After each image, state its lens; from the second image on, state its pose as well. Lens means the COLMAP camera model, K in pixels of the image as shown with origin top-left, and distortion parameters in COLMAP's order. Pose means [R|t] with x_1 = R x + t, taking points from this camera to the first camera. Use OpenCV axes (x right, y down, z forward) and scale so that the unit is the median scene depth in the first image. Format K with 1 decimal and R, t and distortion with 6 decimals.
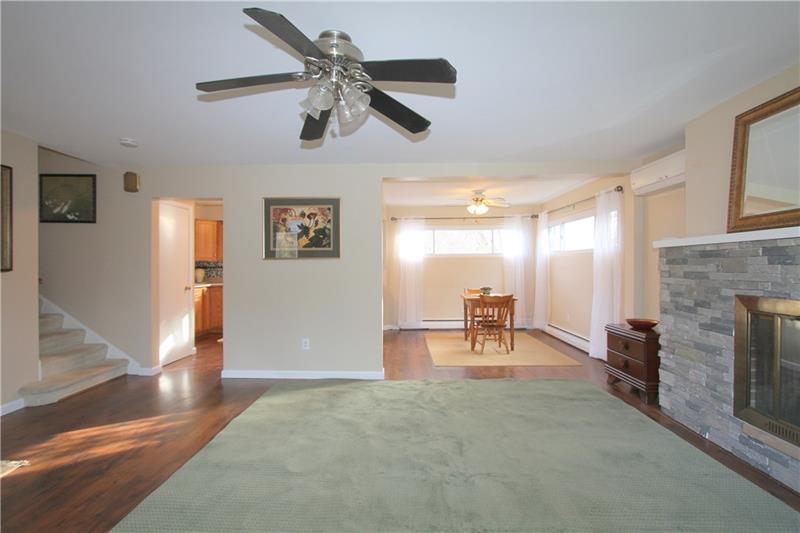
lens RADIAL K [[367.6, 0, 396.7], [0, 367.6, 266.5], [0, 0, 1]] dist [-0.019834, 0.000443]
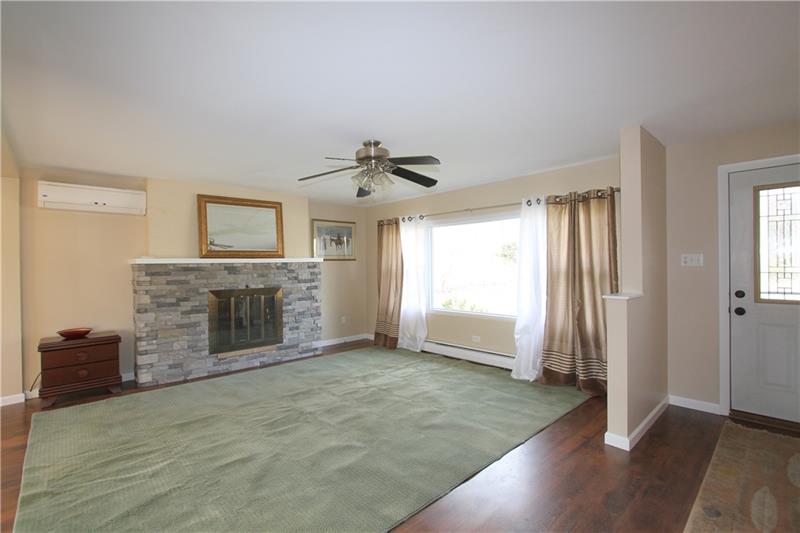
lens RADIAL K [[367.6, 0, 396.7], [0, 367.6, 266.5], [0, 0, 1]] dist [-0.019834, 0.000443]
pose [[-0.696430, 0.006460, 0.717596, -0.973011], [0.014536, 0.999881, 0.005107, -0.038729], [-0.717478, 0.013988, -0.696441, 1.395023]]
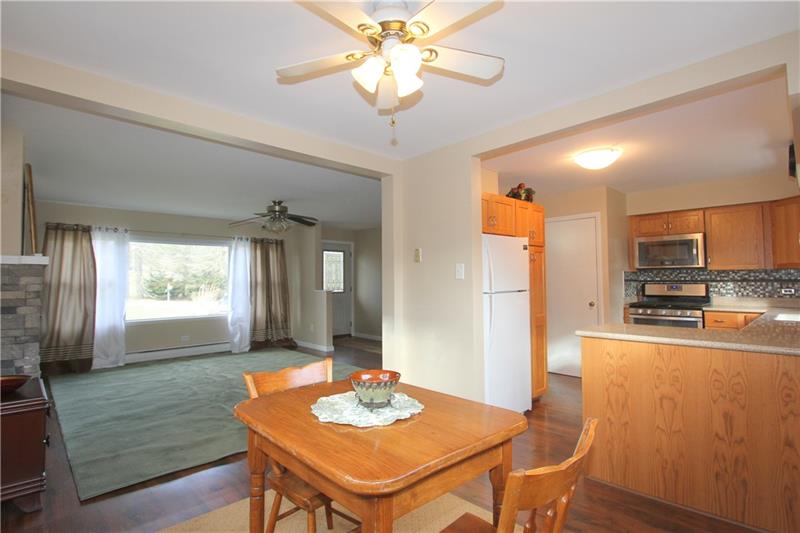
lens RADIAL K [[367.6, 0, 396.7], [0, 367.6, 266.5], [0, 0, 1]] dist [-0.019834, 0.000443]
pose [[-0.736185, -0.018456, -0.676529, 0.659565], [0.002147, 0.999559, -0.029604, -0.036926], [0.676777, -0.023246, -0.735821, 2.403214]]
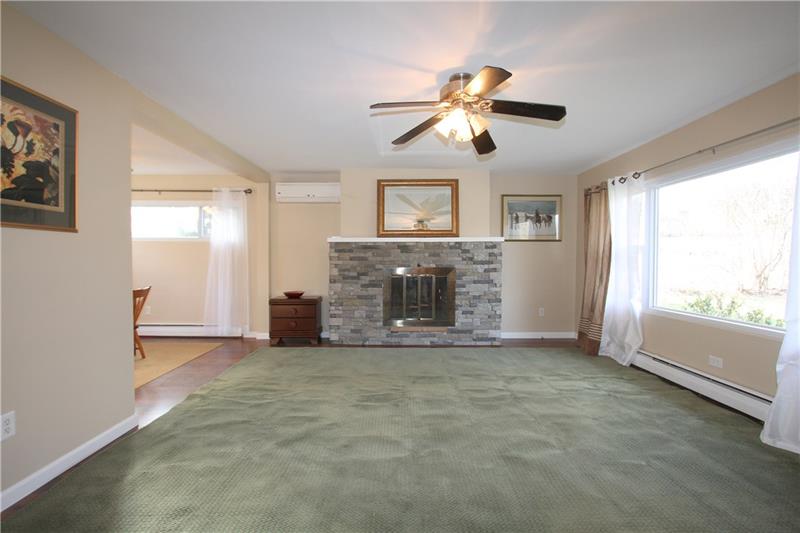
lens RADIAL K [[367.6, 0, 396.7], [0, 367.6, 266.5], [0, 0, 1]] dist [-0.019834, 0.000443]
pose [[-0.024731, -0.018241, 0.999528, -1.003904], [0.000182, 0.999833, 0.018251, 0.029285], [-0.999694, 0.000633, -0.024723, 0.836450]]
